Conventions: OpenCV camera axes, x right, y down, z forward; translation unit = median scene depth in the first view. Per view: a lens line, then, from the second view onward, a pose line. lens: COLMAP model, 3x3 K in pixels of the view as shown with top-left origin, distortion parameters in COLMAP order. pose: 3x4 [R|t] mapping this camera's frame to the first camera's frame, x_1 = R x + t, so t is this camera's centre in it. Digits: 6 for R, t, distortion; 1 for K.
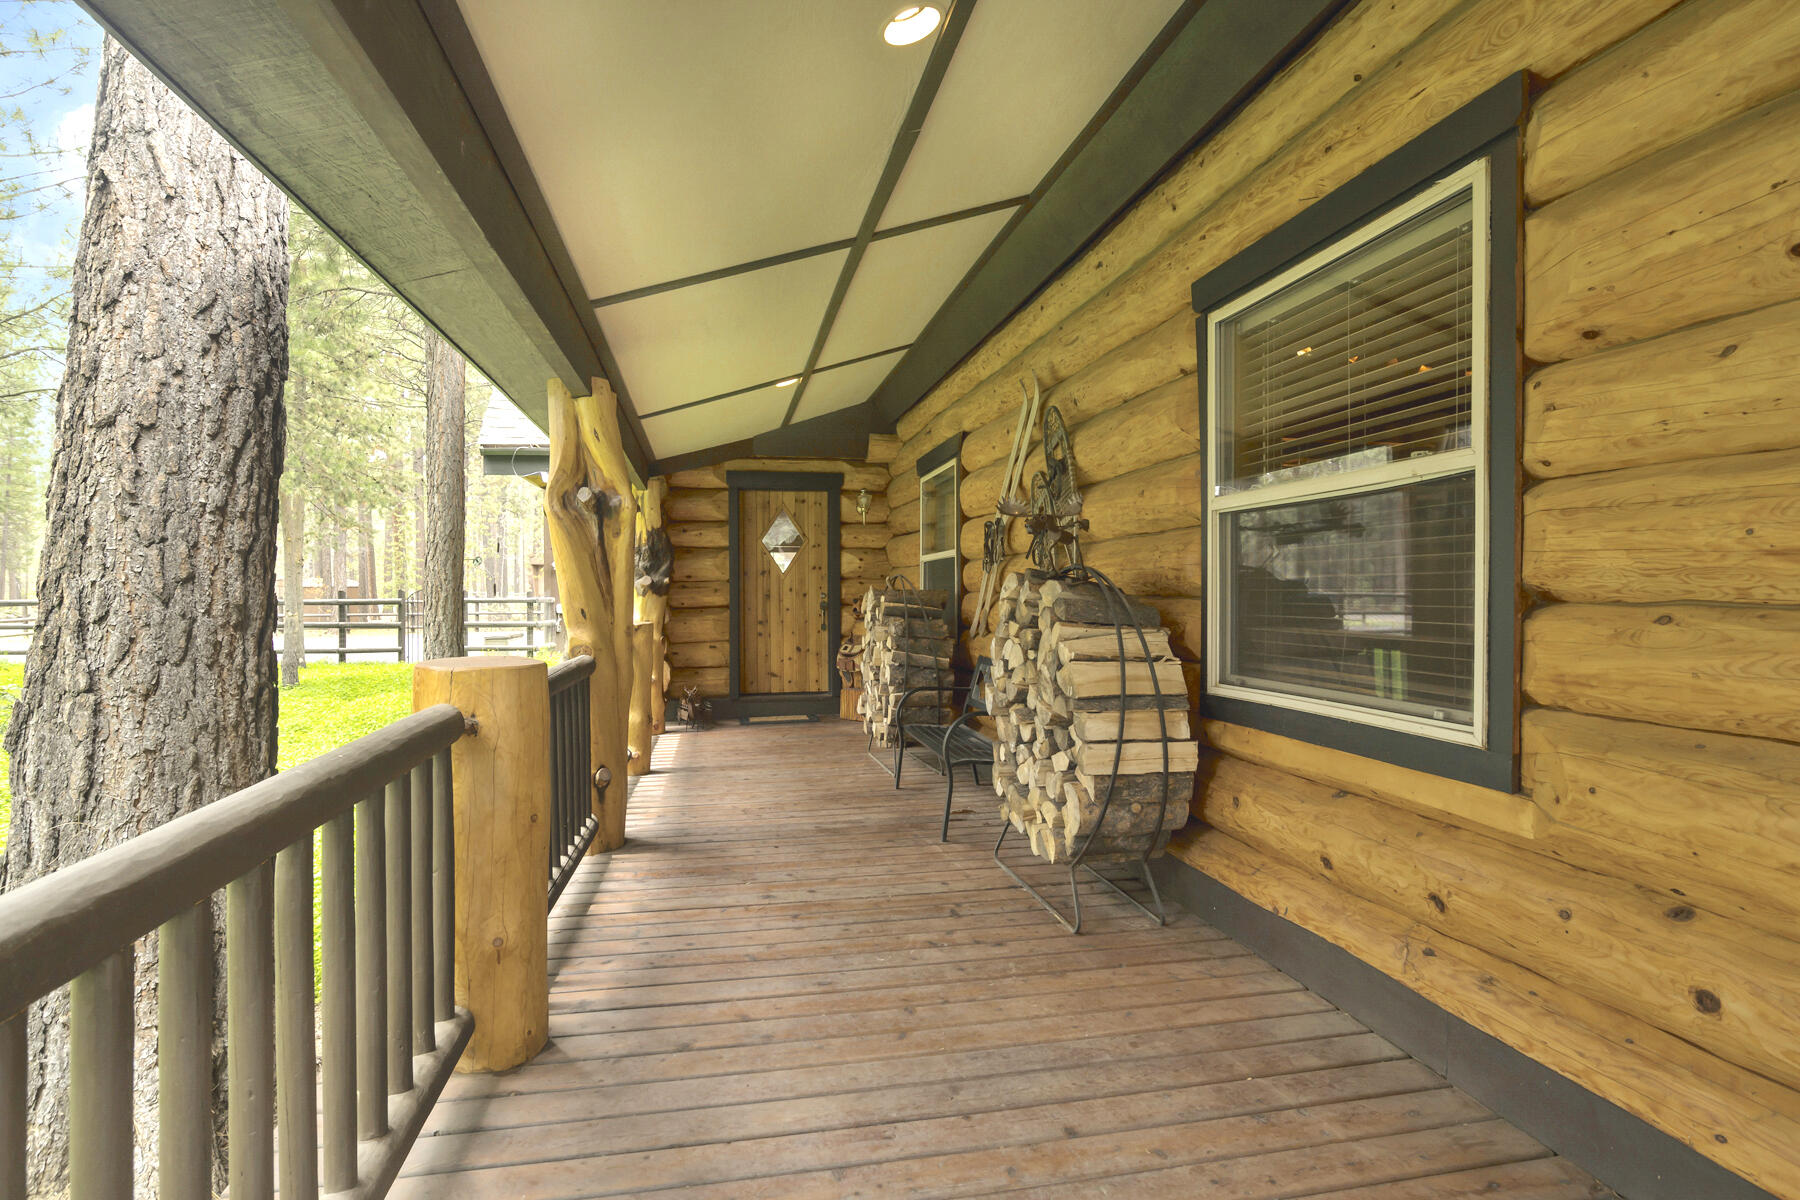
lens RADIAL K [[904.7, 0, 900.7], [0, 904.7, 596.5], [0, 0, 1]] dist [-0.025989, 0.012163]
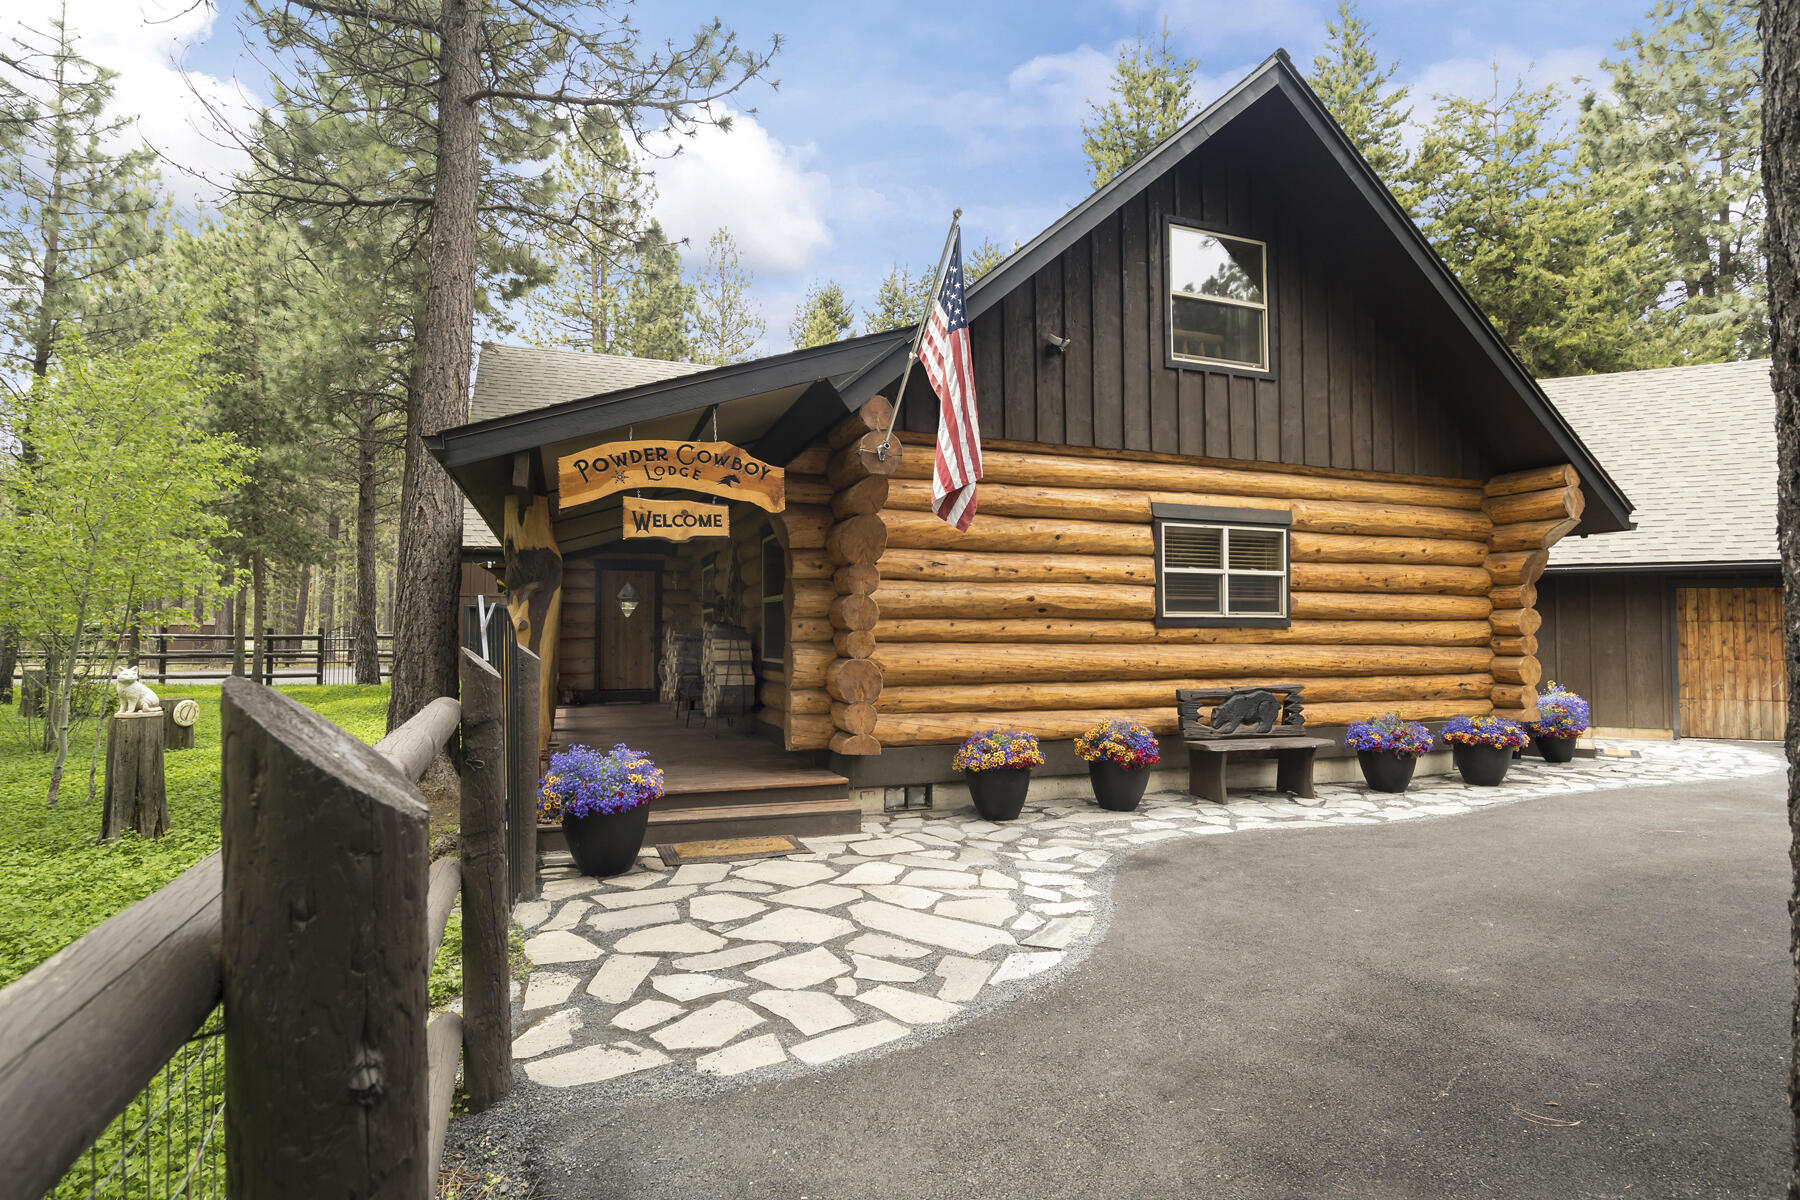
lens RADIAL K [[904.7, 0, 895.9], [0, 904.7, 601.9], [0, 0, 1]] dist [-0.025989, 0.012163]
pose [[0.988944, 0.009071, 0.148014, 0.318738], [-0.003006, 0.999149, -0.041144, 0.029144], [-0.148261, 0.040245, 0.988129, -2.035101]]
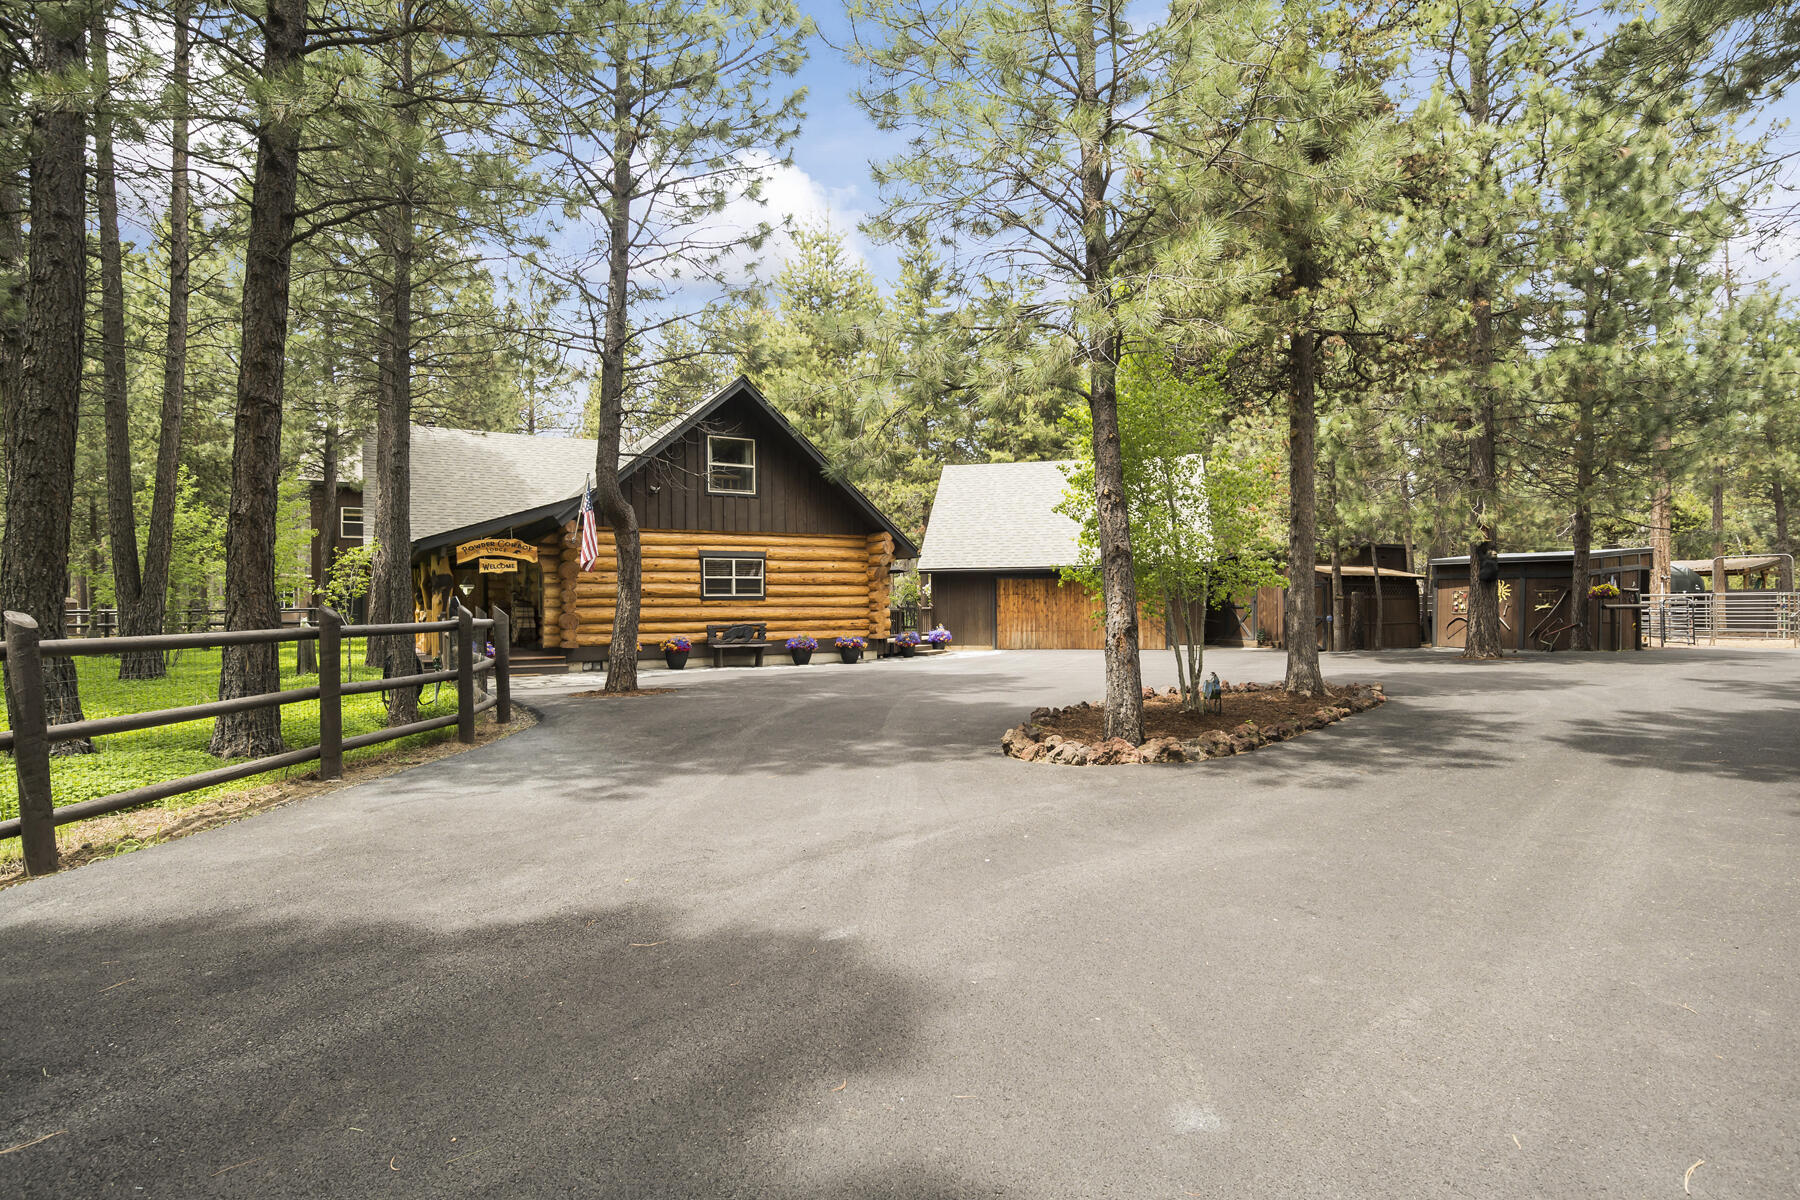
lens RADIAL K [[904.7, 0, 893.3], [0, 904.7, 603.8], [0, 0, 1]] dist [-0.025989, 0.012163]
pose [[0.946656, -0.005816, 0.322193, 0.648649], [0.008060, 0.999952, -0.005630, 0.063979], [-0.322145, 0.007927, 0.946657, -6.019107]]
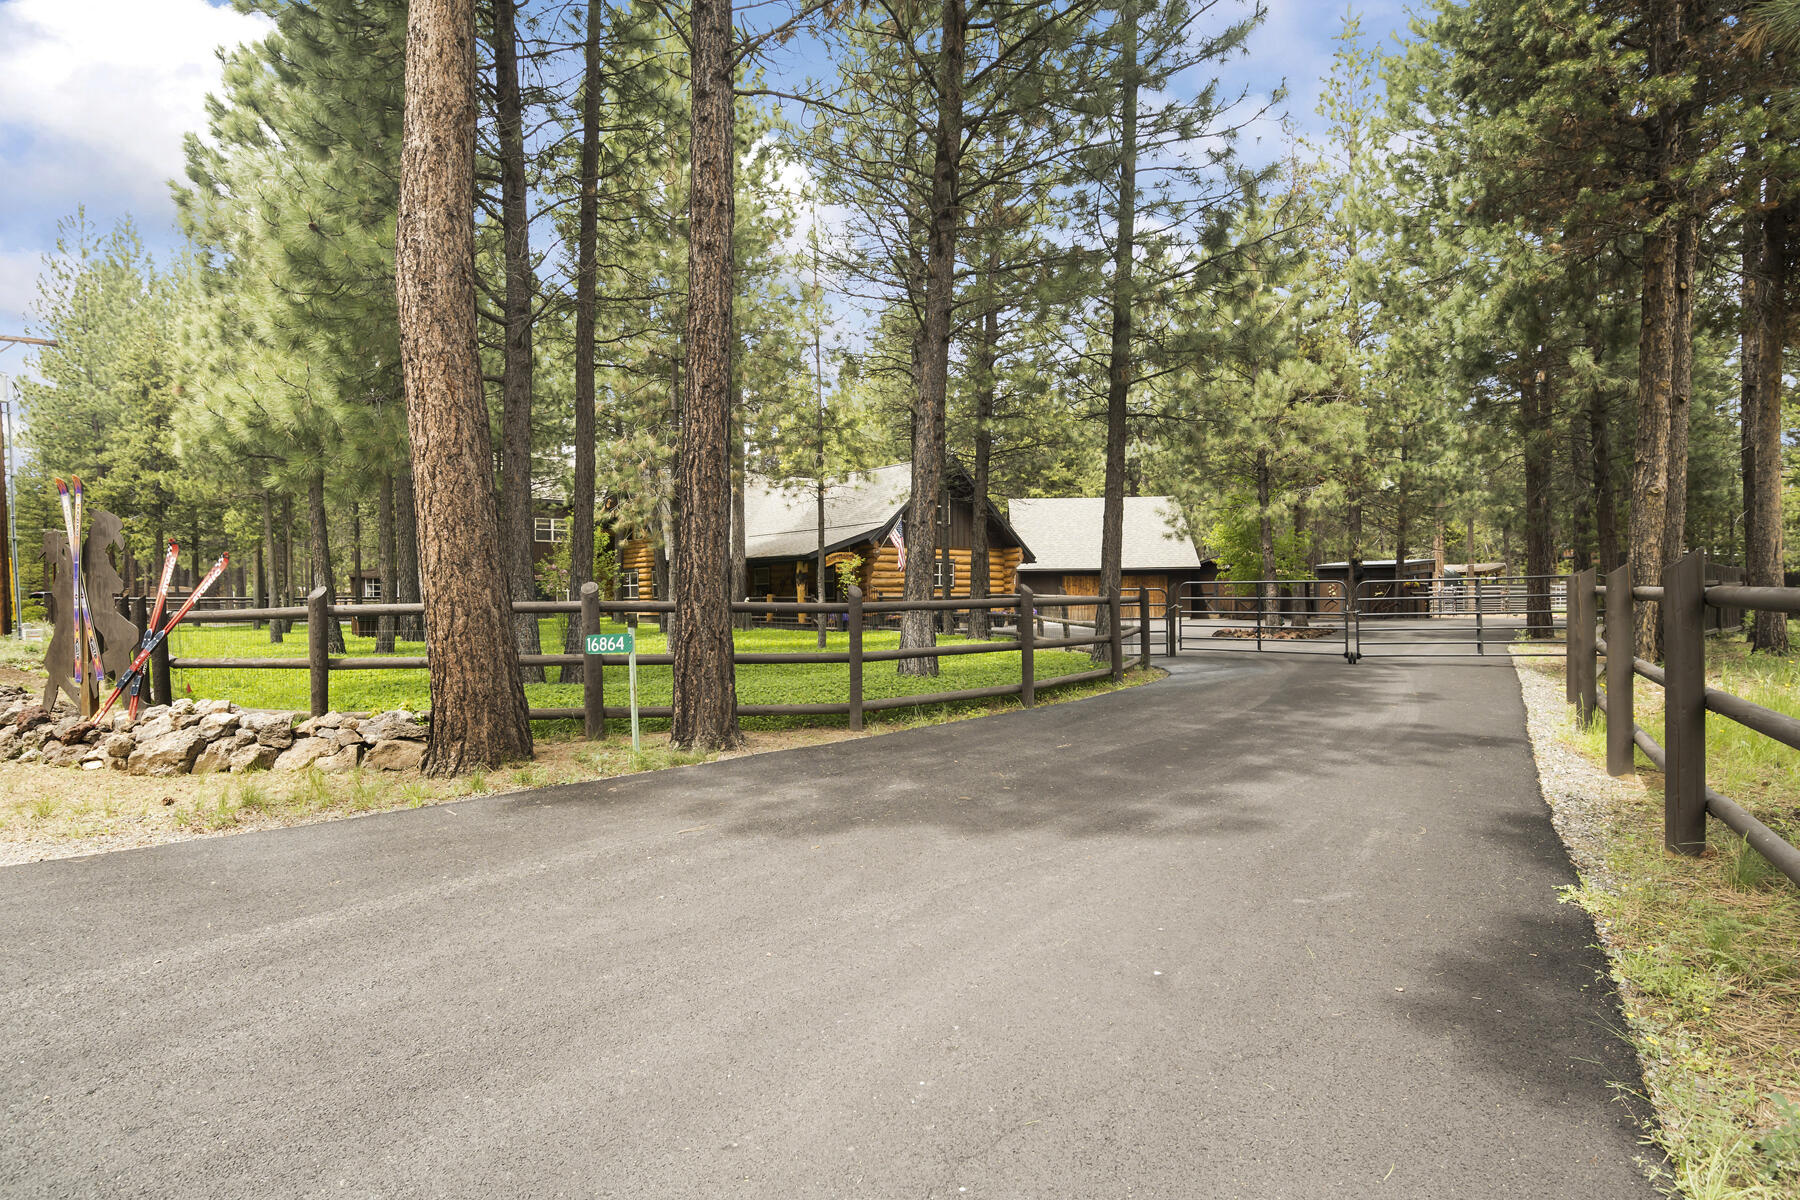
lens RADIAL K [[904.7, 0, 908.3], [0, 904.7, 602.4], [0, 0, 1]] dist [-0.025989, 0.012163]
pose [[0.873645, -0.007779, 0.486502, -3.725789], [0.010687, 0.999938, -0.003202, 0.182270], [-0.486446, 0.007996, 0.873674, -8.524362]]
